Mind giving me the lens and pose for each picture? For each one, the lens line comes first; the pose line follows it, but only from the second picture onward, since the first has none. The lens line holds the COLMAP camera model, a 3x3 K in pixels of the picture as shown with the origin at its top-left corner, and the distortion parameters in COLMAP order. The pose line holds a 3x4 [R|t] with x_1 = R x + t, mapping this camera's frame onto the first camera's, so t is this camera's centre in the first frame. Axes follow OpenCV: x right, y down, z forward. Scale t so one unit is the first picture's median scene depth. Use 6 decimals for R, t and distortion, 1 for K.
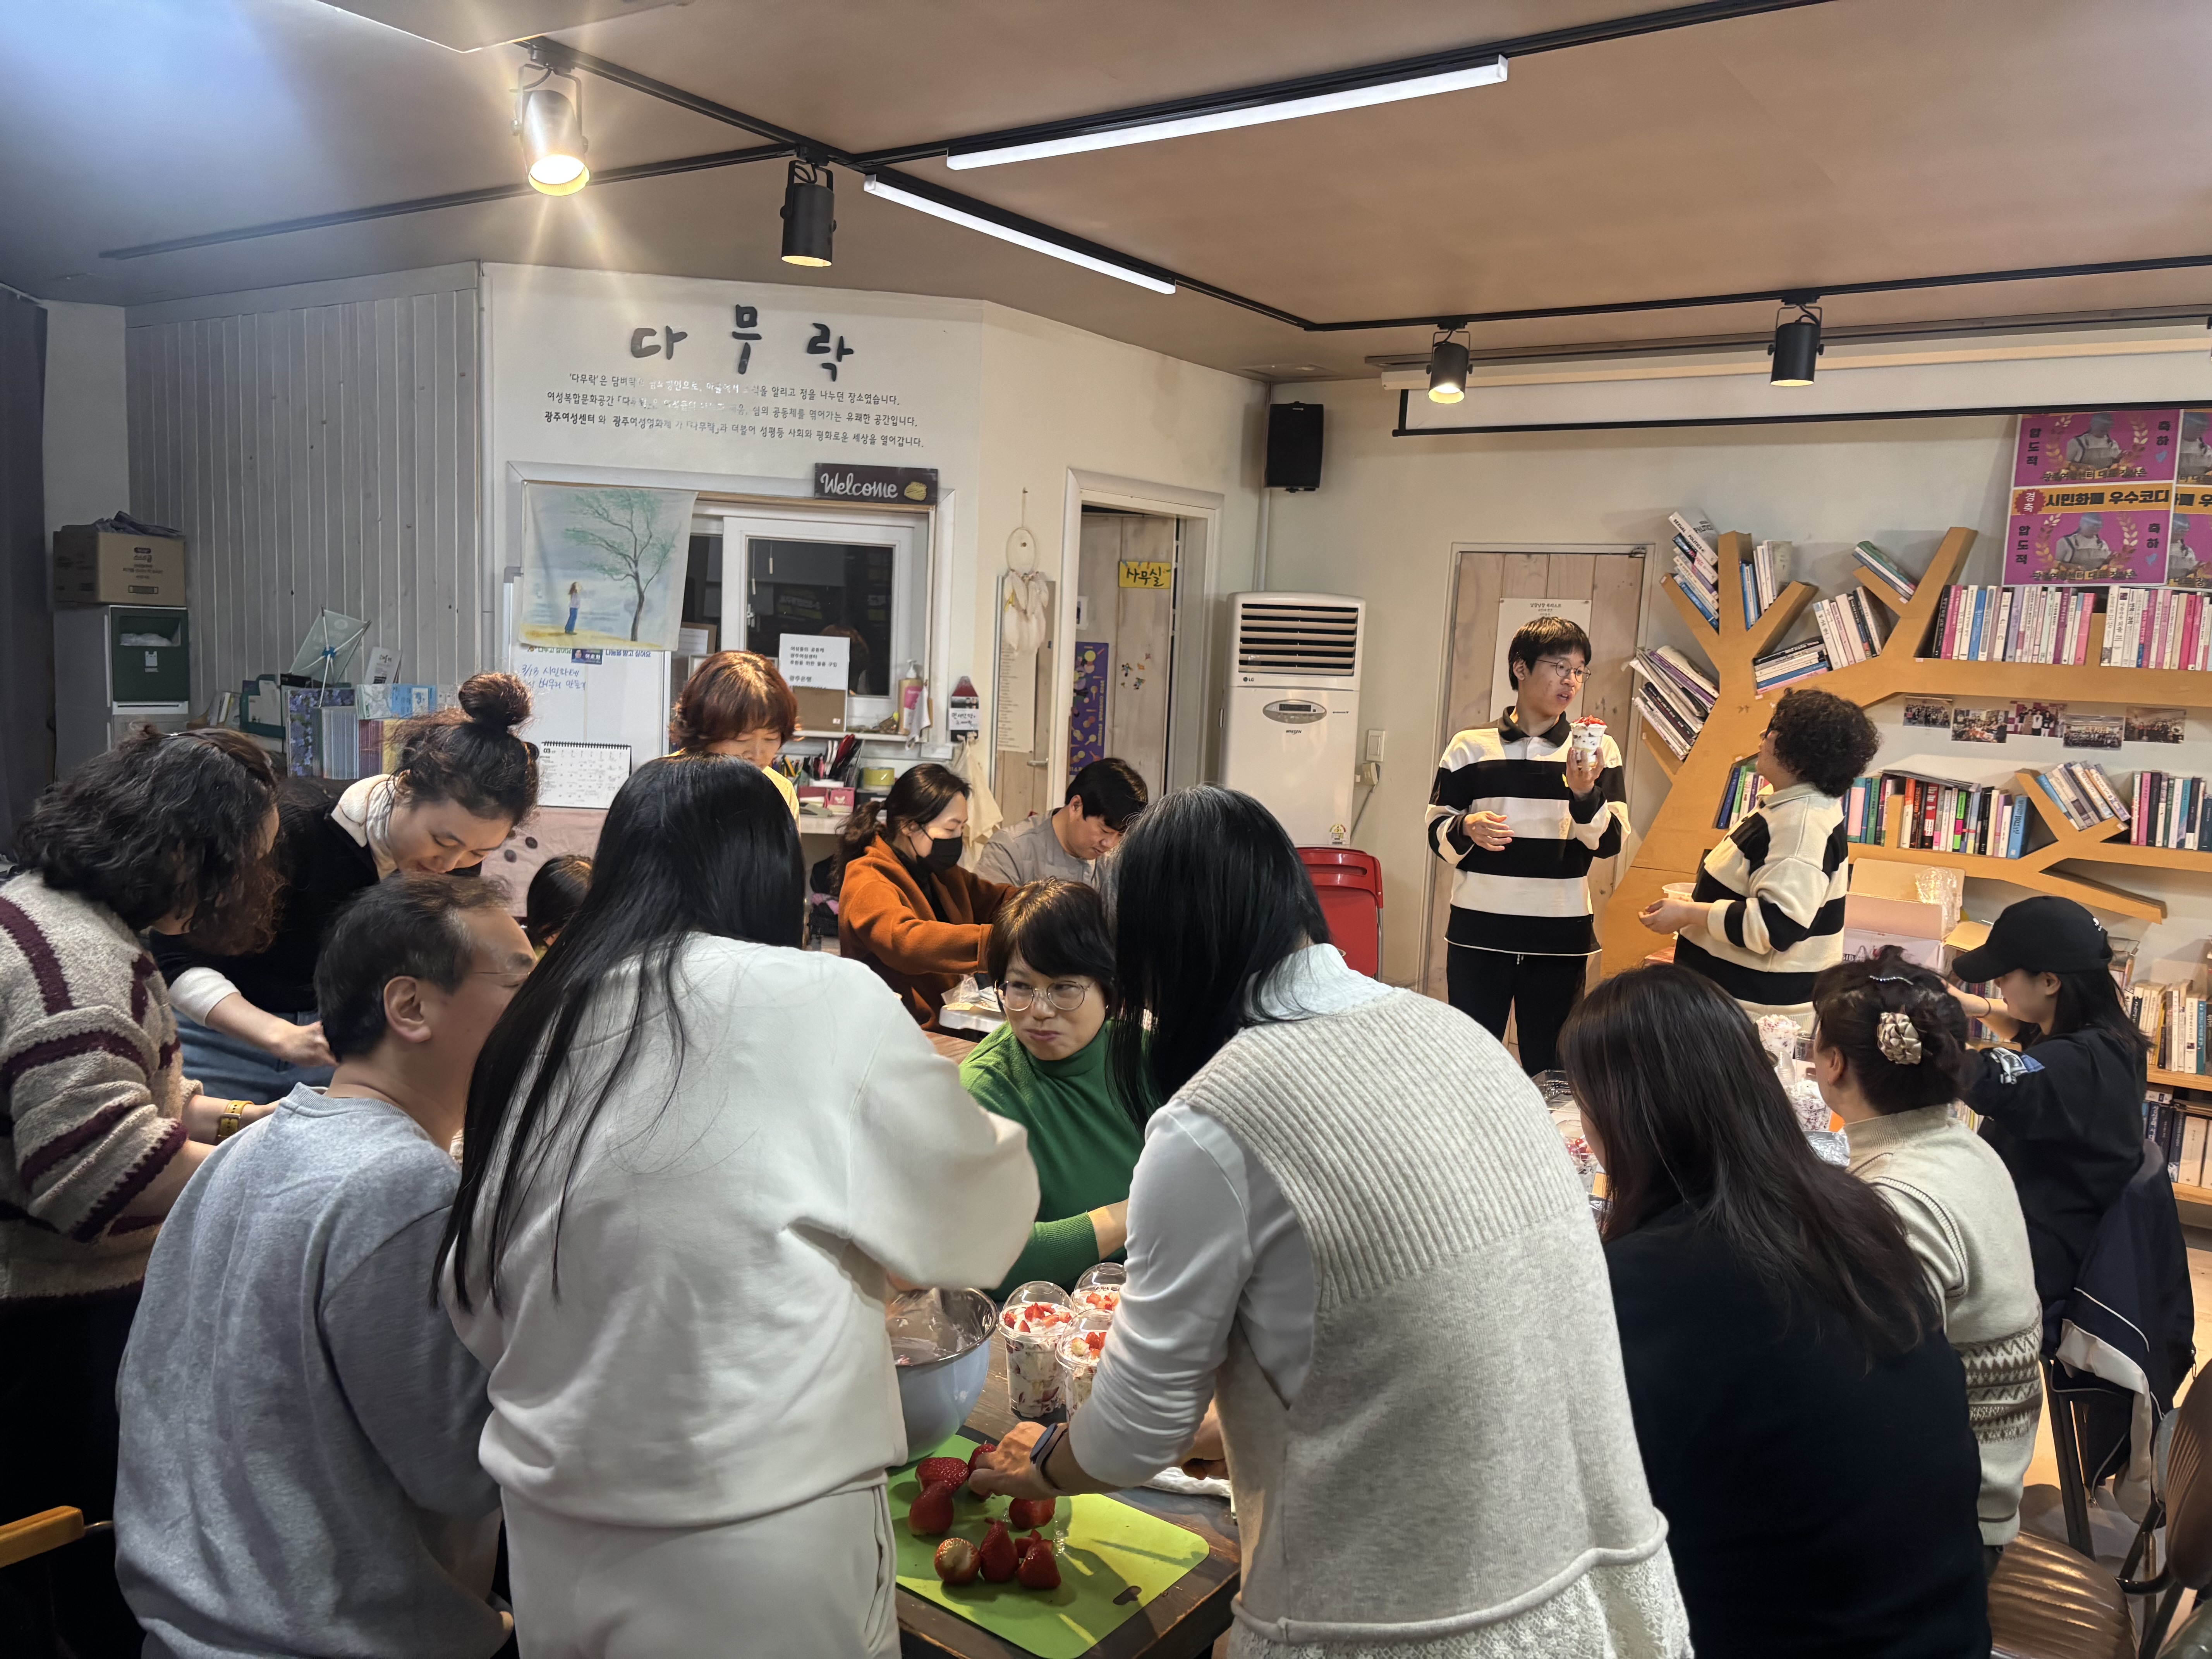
lens RADIAL K [[1691.3, 0, 1104.9], [0, 1691.3, 835.3], [0, 0, 1]] dist [0.012912, -0.002367]
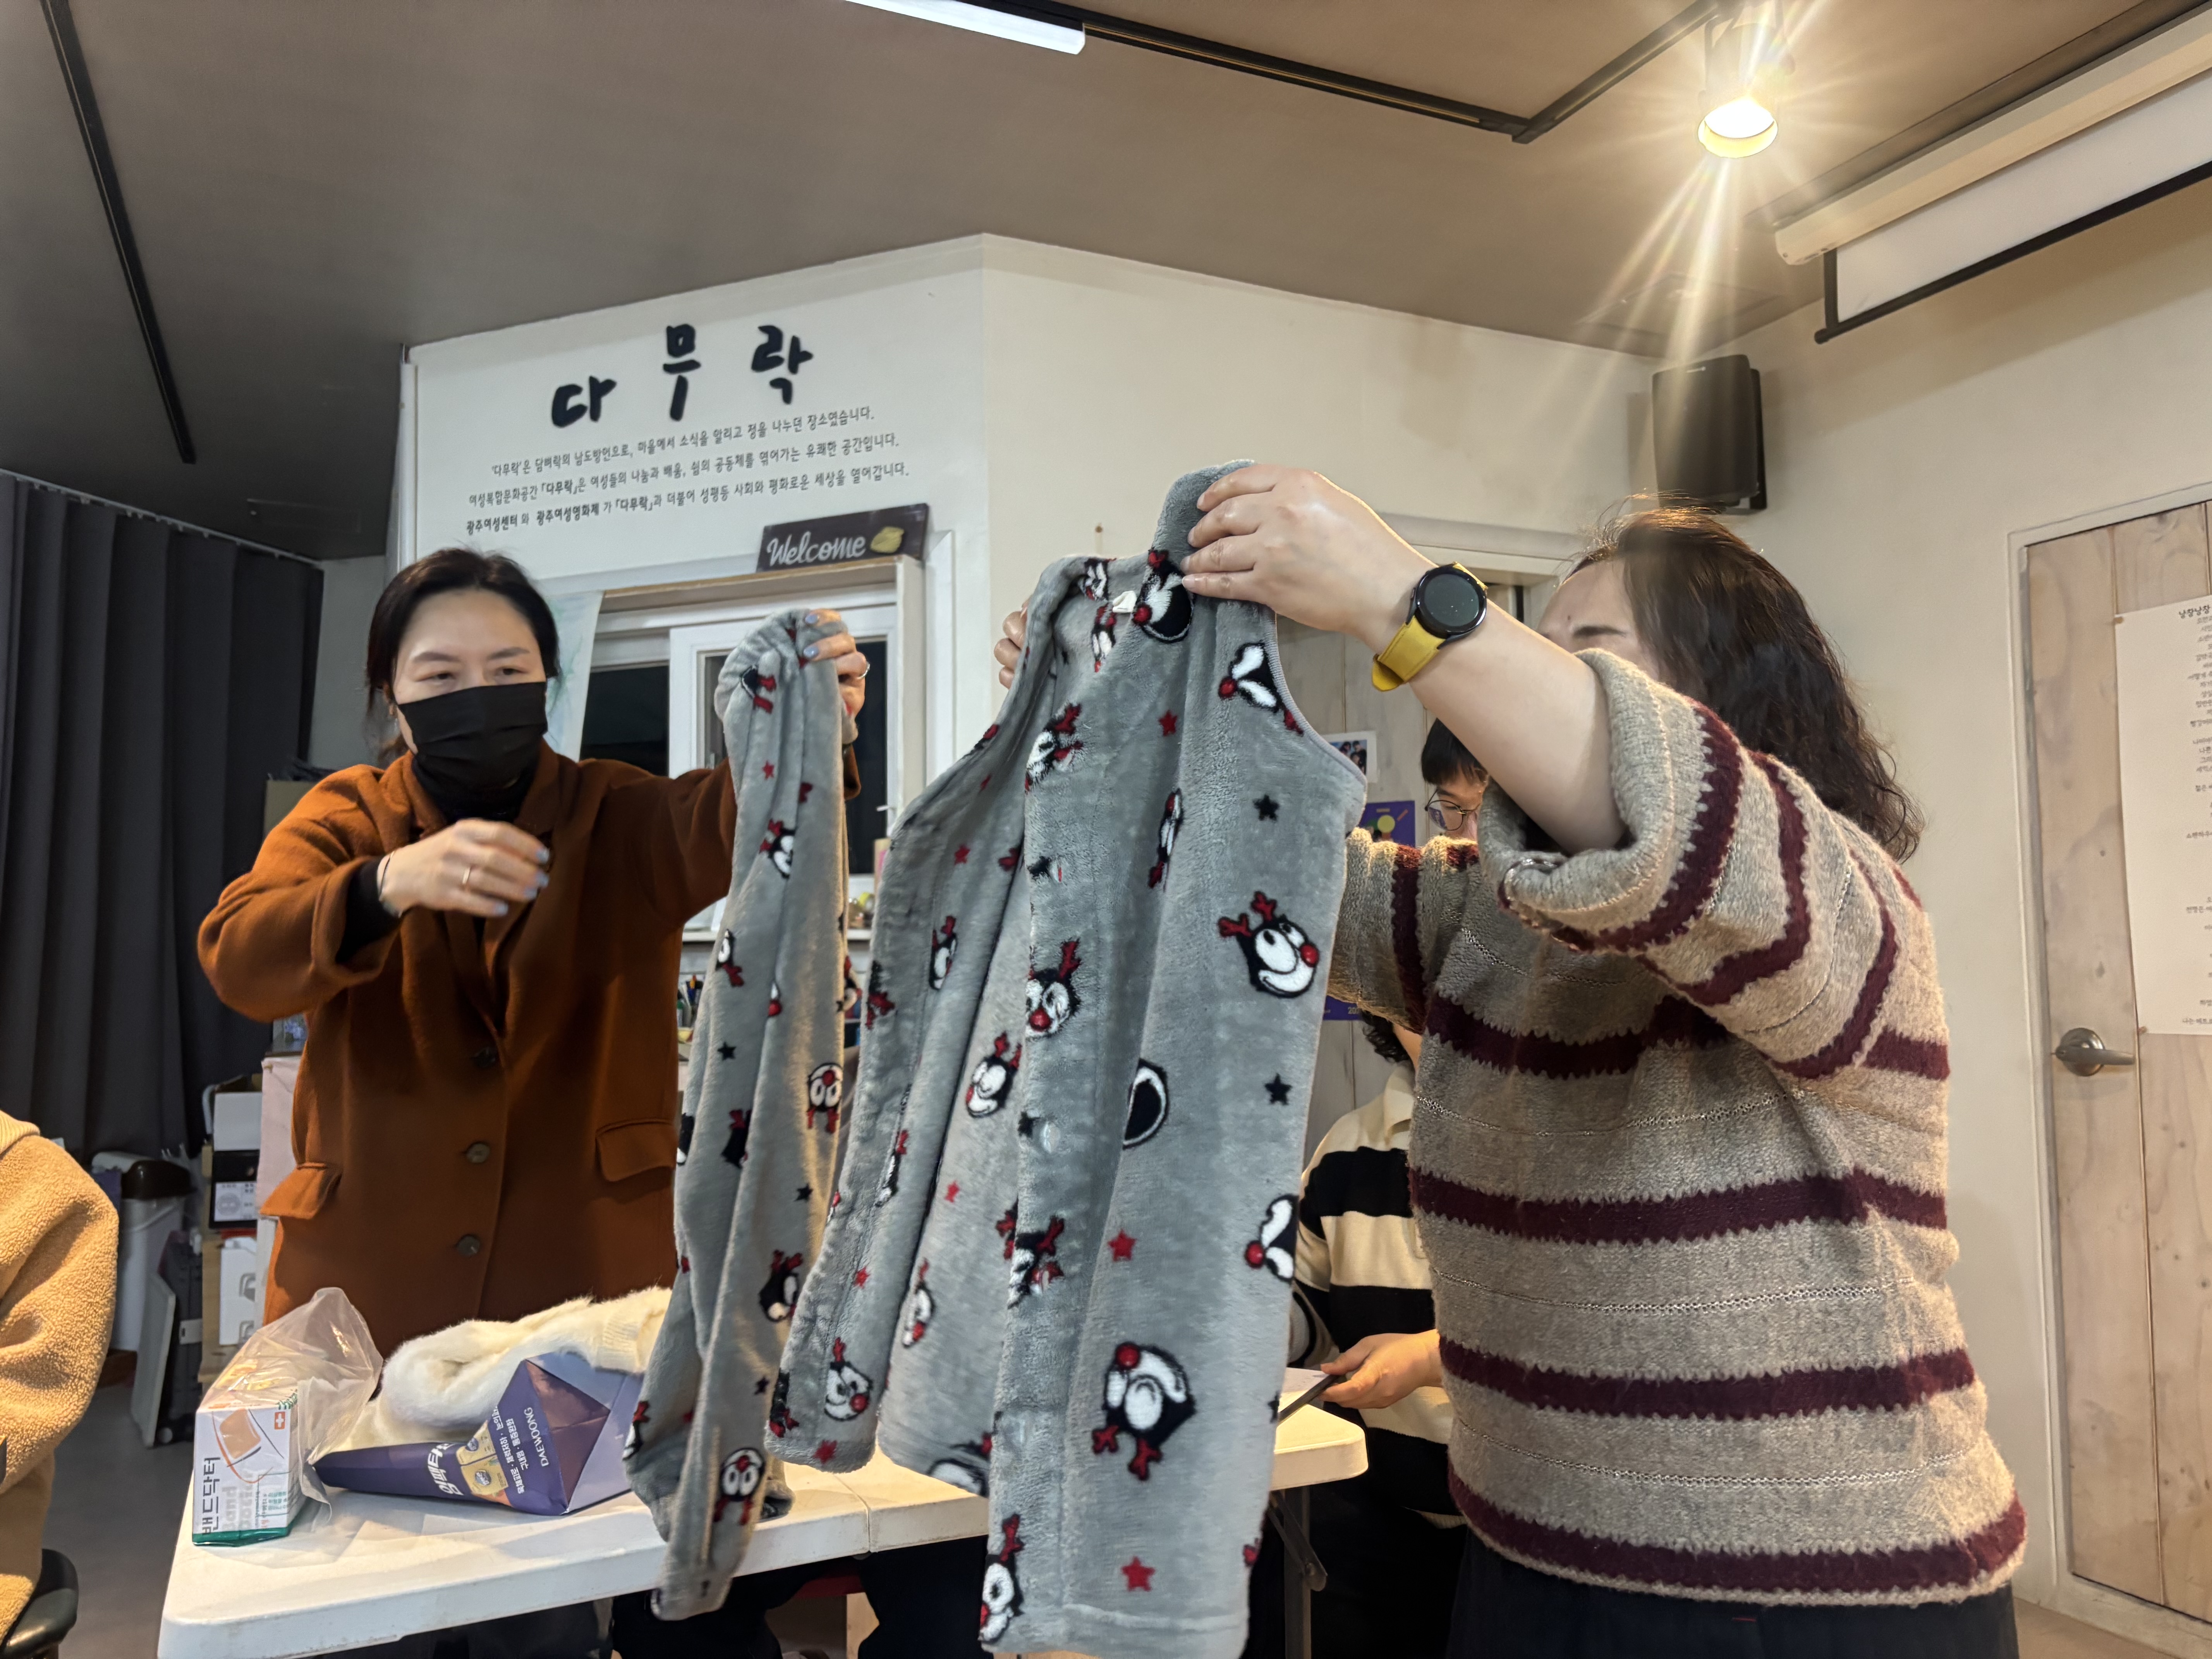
lens RADIAL K [[1691.3, 0, 1107.4], [0, 1691.3, 824.8], [0, 0, 1]] dist [0.012912, -0.002367]
pose [[0.864590, -0.095499, -0.493319, 0.258624], [-0.011743, 0.977665, -0.209841, 0.030216], [0.502340, 0.187219, 0.844158, 0.534455]]
